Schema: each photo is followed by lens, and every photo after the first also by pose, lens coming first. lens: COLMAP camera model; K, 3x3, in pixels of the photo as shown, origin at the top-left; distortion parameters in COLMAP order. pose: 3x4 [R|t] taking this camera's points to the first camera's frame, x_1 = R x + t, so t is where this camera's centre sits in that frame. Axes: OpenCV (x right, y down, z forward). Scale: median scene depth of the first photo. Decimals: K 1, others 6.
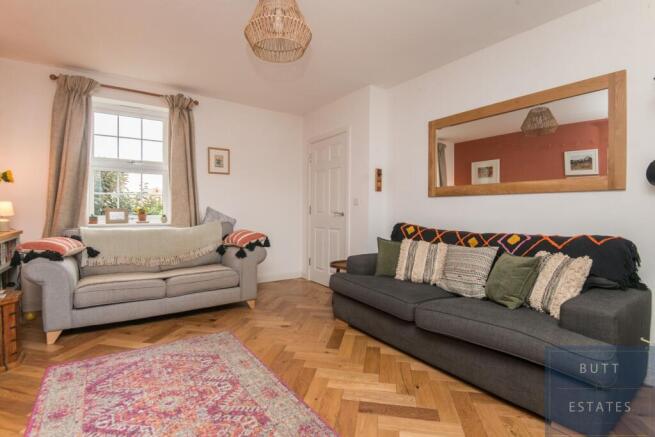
lens RADIAL K [[317.0, 0, 326.9], [0, 317.0, 212.0], [0, 0, 1]] dist [-0.003809, -0.000670]
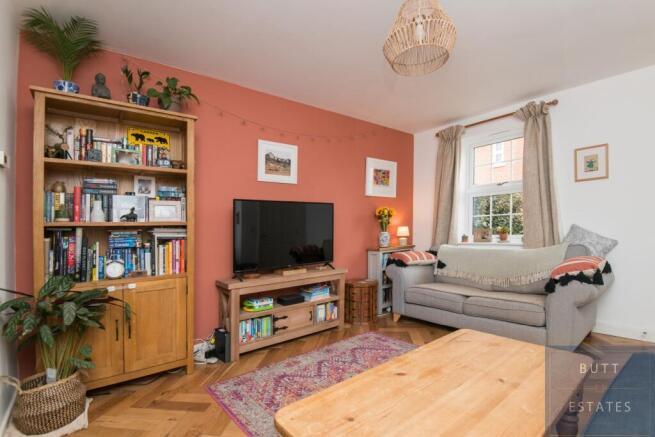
lens RADIAL K [[310.8, 0, 327.5], [0, 310.8, 218.5], [0, 0, 1]] dist [-0.032250, 0.000090]
pose [[0.079083, -0.048165, -0.995704, 0.414774], [0.015337, 0.998773, -0.047095, -0.005103], [0.996750, -0.011546, 0.079725, 0.397581]]
